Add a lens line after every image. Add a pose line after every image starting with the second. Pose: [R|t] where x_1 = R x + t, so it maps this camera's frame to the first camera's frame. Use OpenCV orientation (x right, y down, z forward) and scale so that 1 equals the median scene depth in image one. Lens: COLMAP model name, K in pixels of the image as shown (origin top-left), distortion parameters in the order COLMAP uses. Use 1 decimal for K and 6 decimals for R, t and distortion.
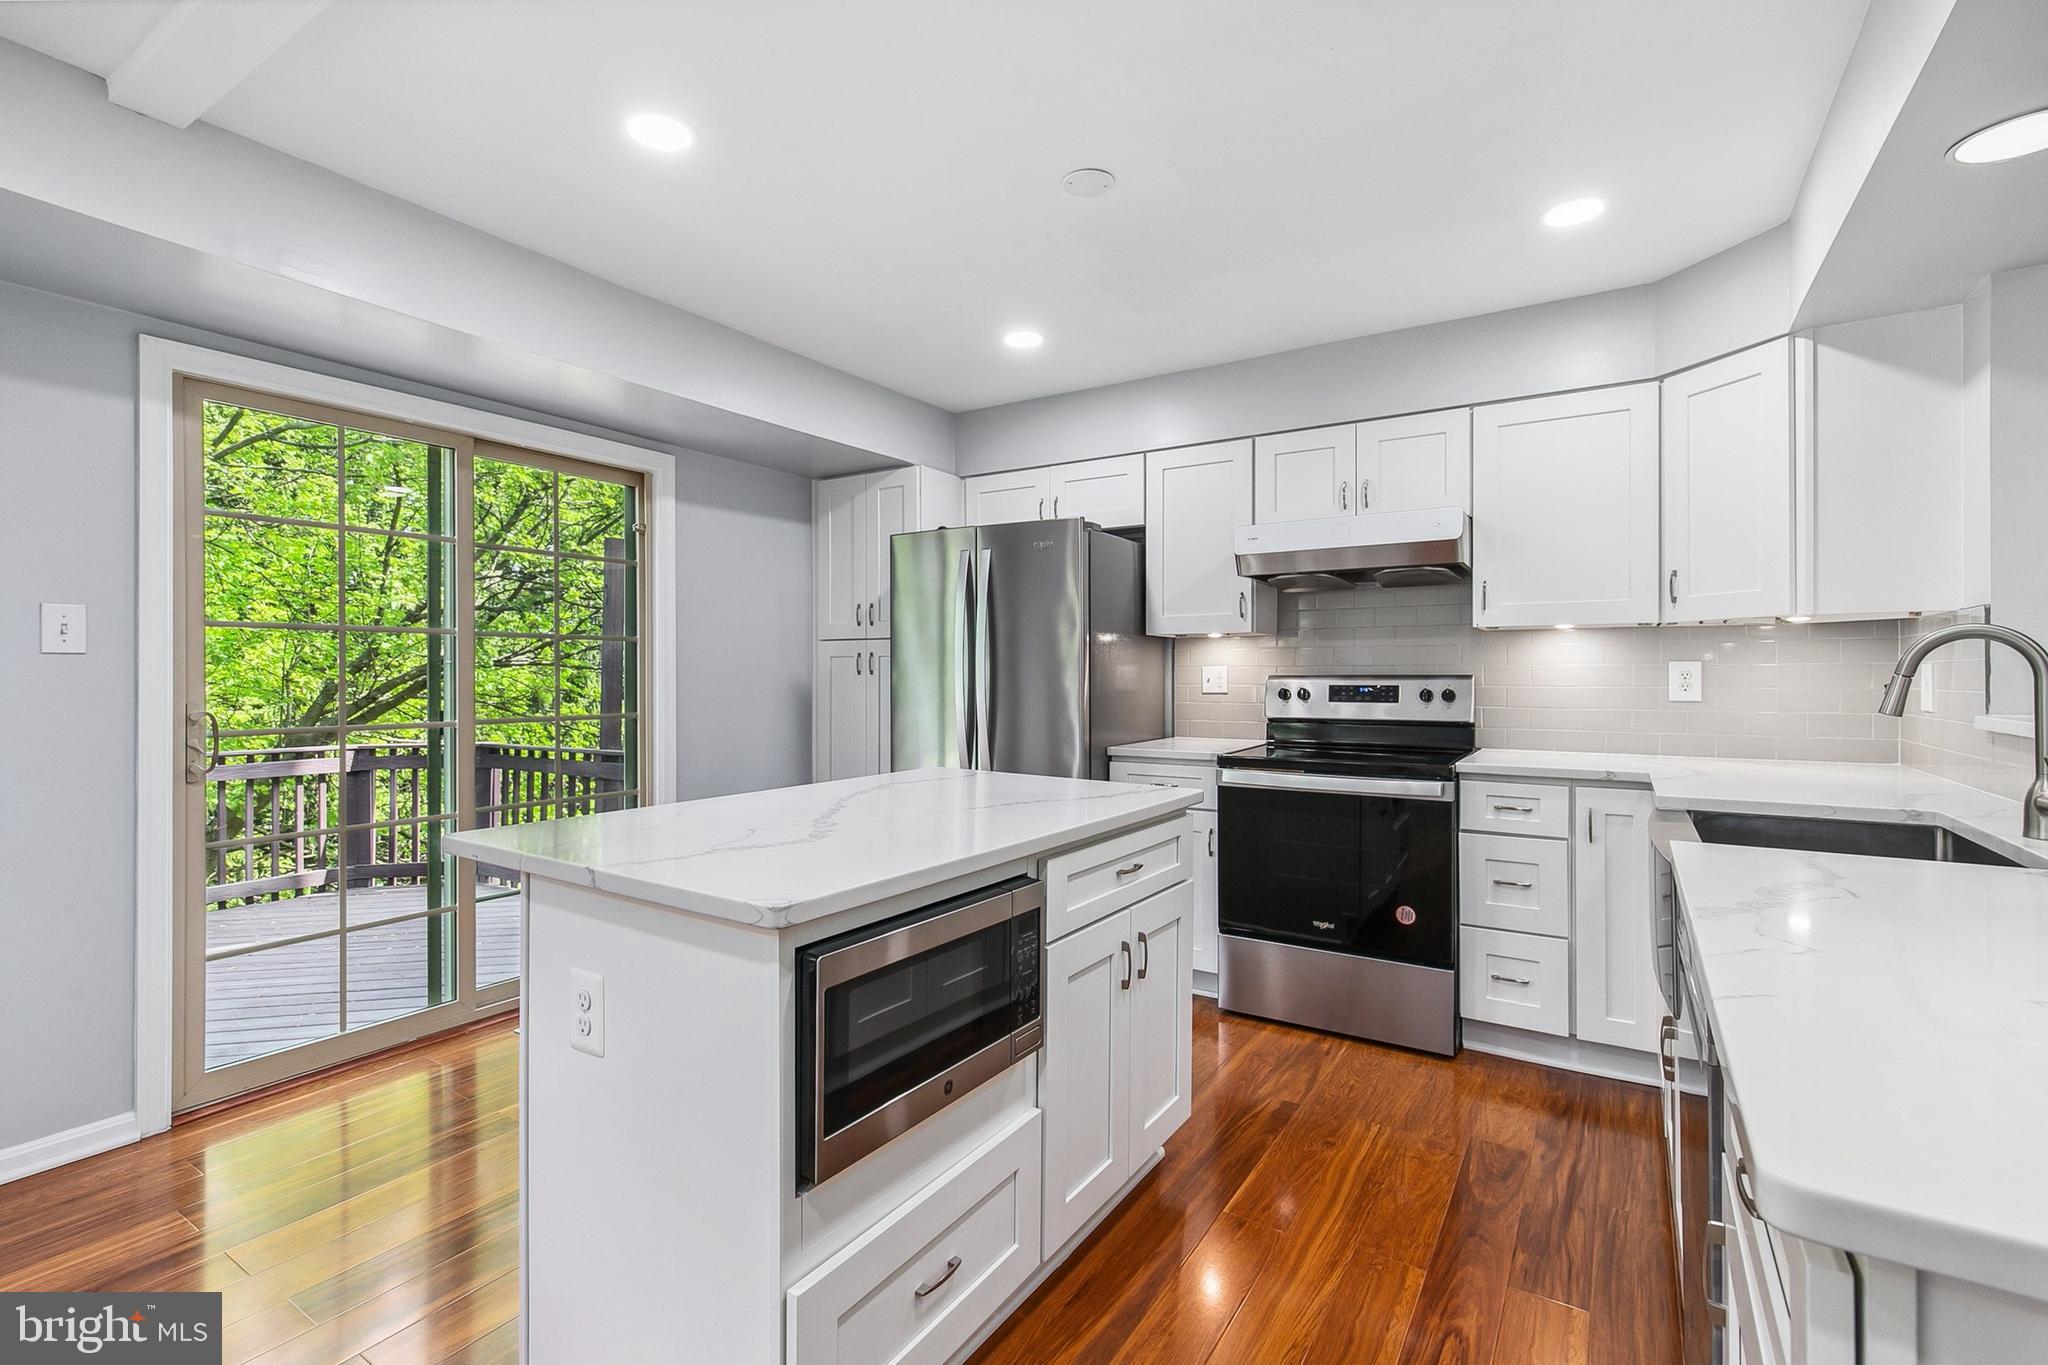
lens RADIAL K [[924.5, 0, 1023.0], [0, 924.5, 677.7], [0, 0, 1]] dist [0.010003, -0.003773]
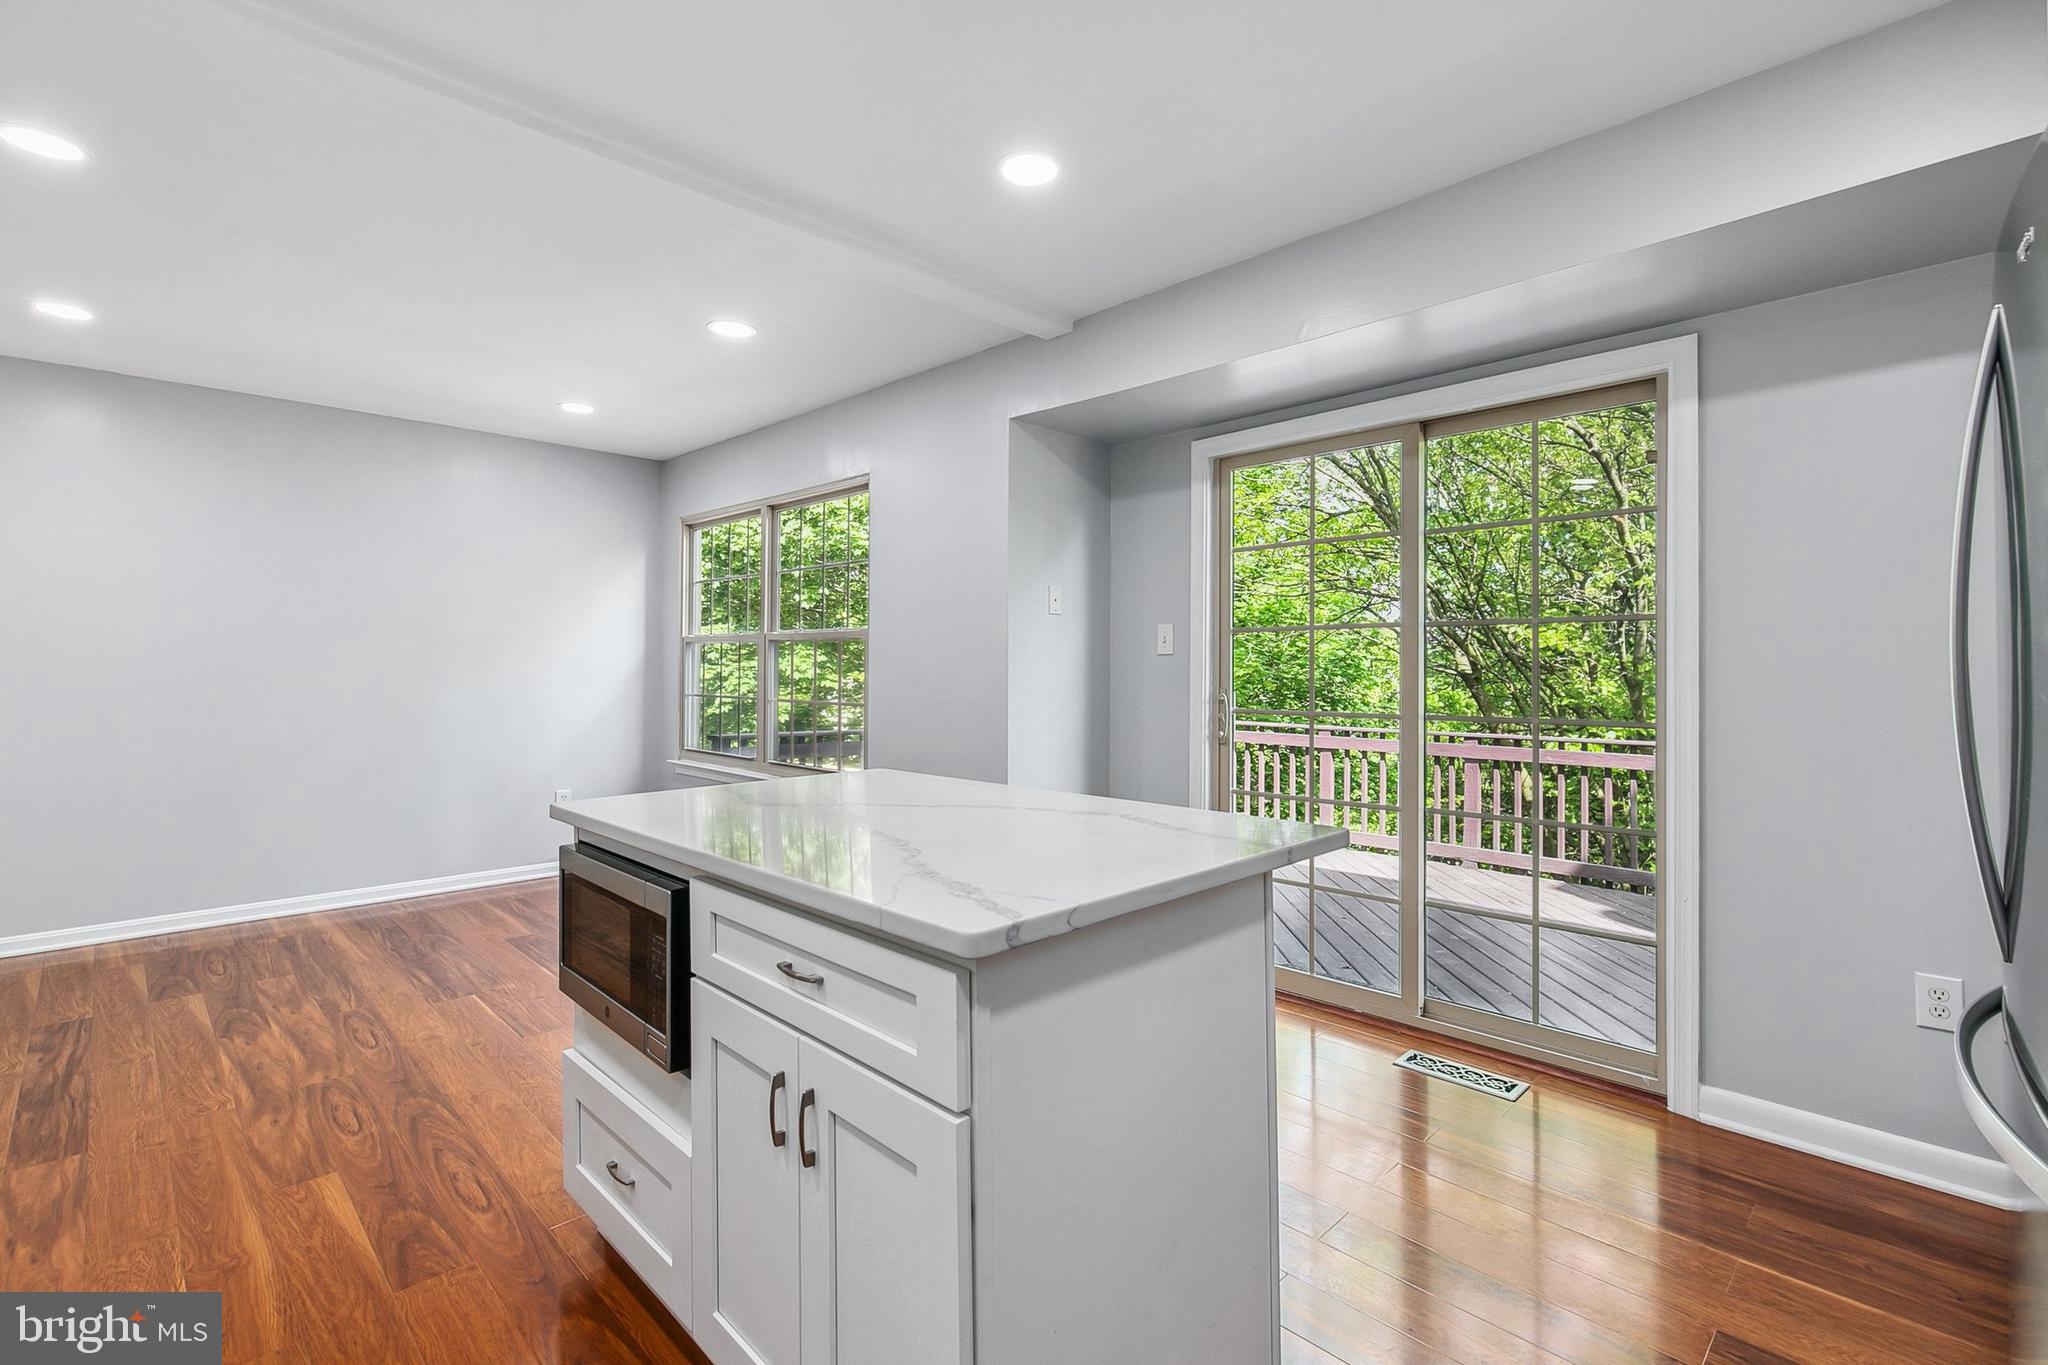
lens RADIAL K [[931.9, 0, 1026.4], [0, 931.9, 663.8], [0, 0, 1]] dist [0.003686, 0.001424]
pose [[-0.218589, -0.004567, -0.975806, 0.454272], [-0.001293, 0.999990, -0.004390, -0.002545], [0.975816, 0.000302, -0.218593, 0.831348]]
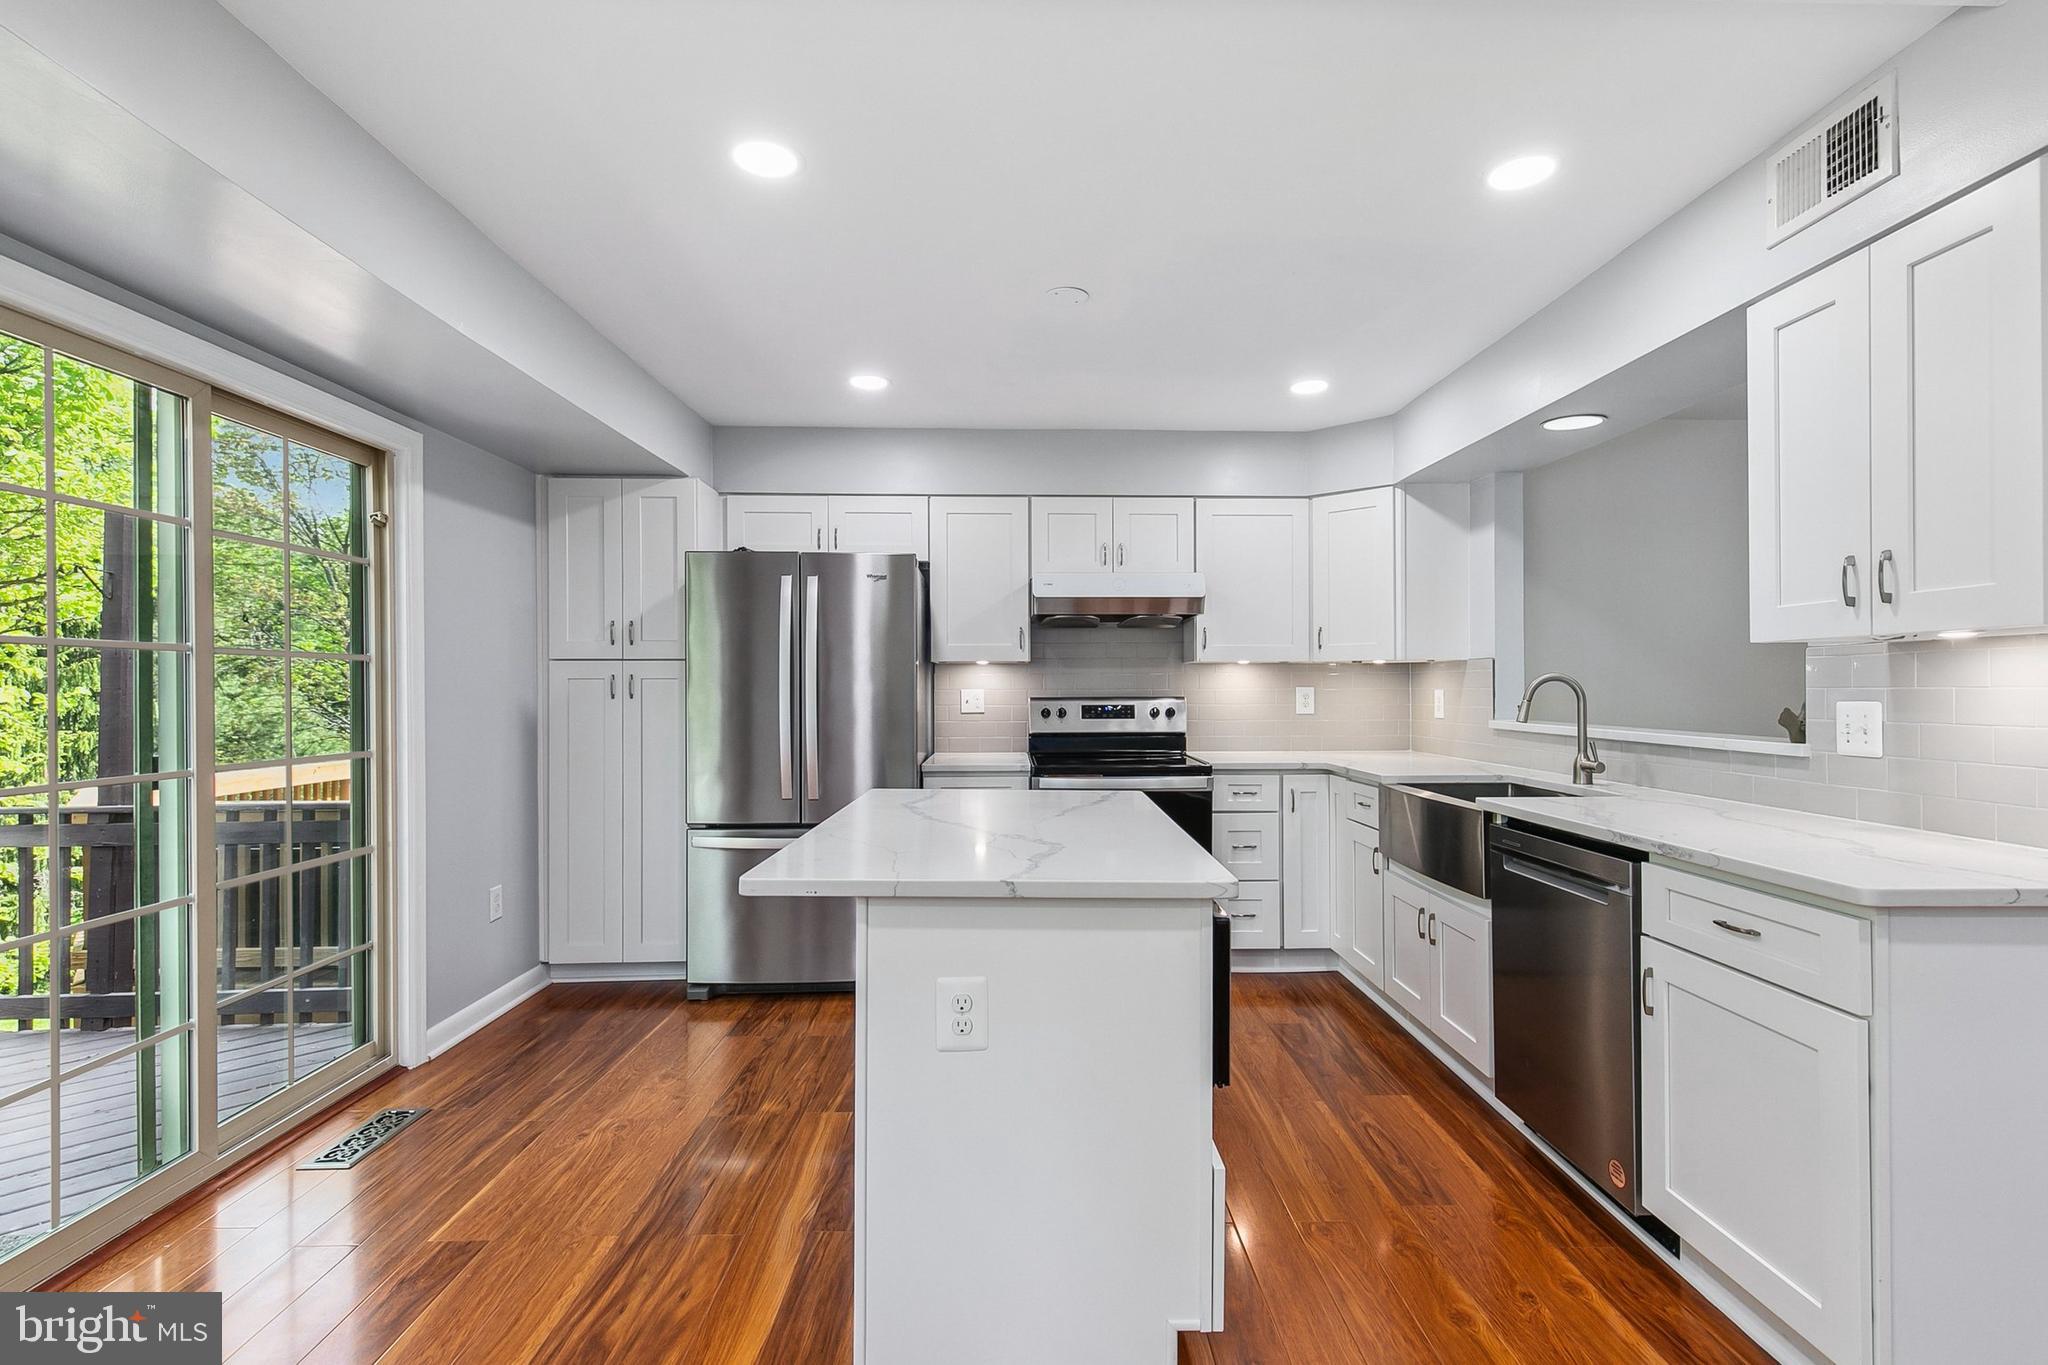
lens RADIAL K [[935.4, 0, 1044.1], [0, 935.4, 686.7], [0, 0, 1]] dist [0.007254, -0.000343]
pose [[0.824324, -0.000383, 0.566118, -0.478915], [0.003098, 0.999988, -0.003835, -0.013836], [-0.566110, 0.004915, 0.824315, 0.005829]]
